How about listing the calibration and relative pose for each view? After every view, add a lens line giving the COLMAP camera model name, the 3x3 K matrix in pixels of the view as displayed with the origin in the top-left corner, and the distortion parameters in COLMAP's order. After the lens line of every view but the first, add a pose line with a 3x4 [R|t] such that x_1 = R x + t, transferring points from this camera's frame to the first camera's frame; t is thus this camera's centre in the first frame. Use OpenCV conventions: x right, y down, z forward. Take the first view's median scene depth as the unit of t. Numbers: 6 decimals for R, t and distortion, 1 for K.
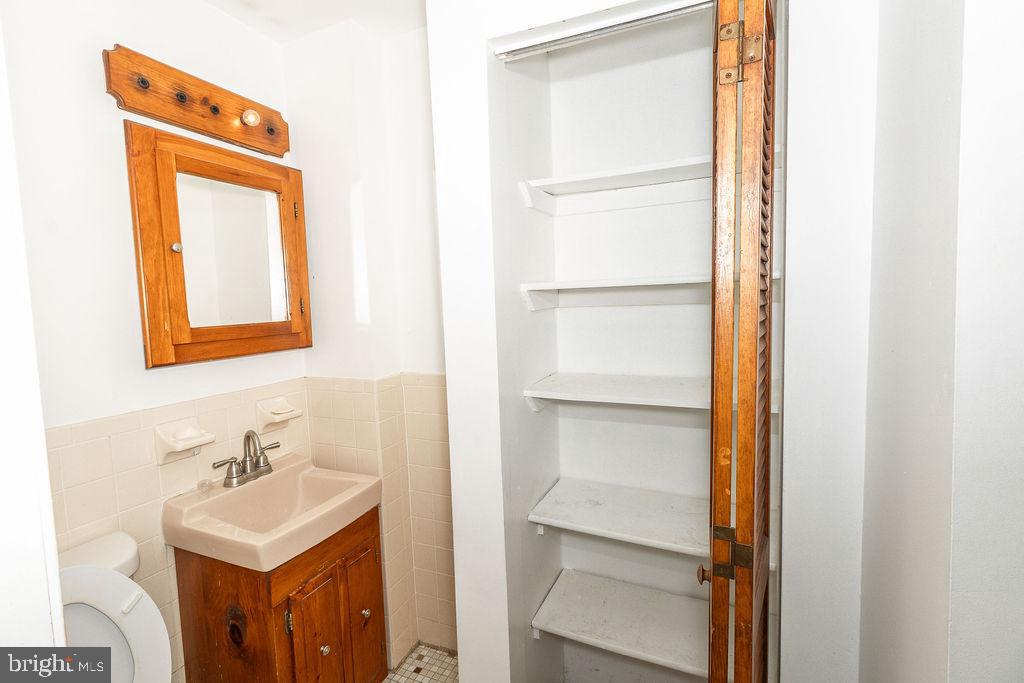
lens RADIAL K [[472.1, 0, 516.3], [0, 472.1, 336.2], [0, 0, 1]] dist [0.002619, -0.000068]
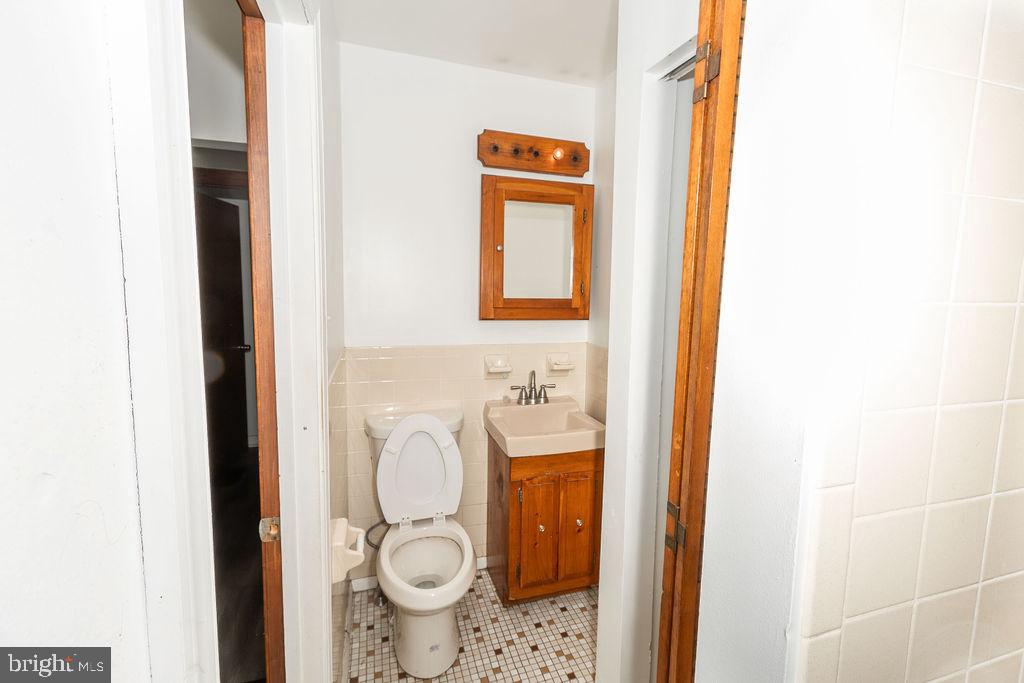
lens RADIAL K [[472.1, 0, 521.8], [0, 472.1, 339.4], [0, 0, 1]] dist [0.002619, -0.000068]
pose [[0.646580, 0.129853, -0.751713, 0.550910], [-0.101199, 0.991297, 0.084194, -0.019300], [0.756104, 0.021635, 0.654094, 0.002163]]
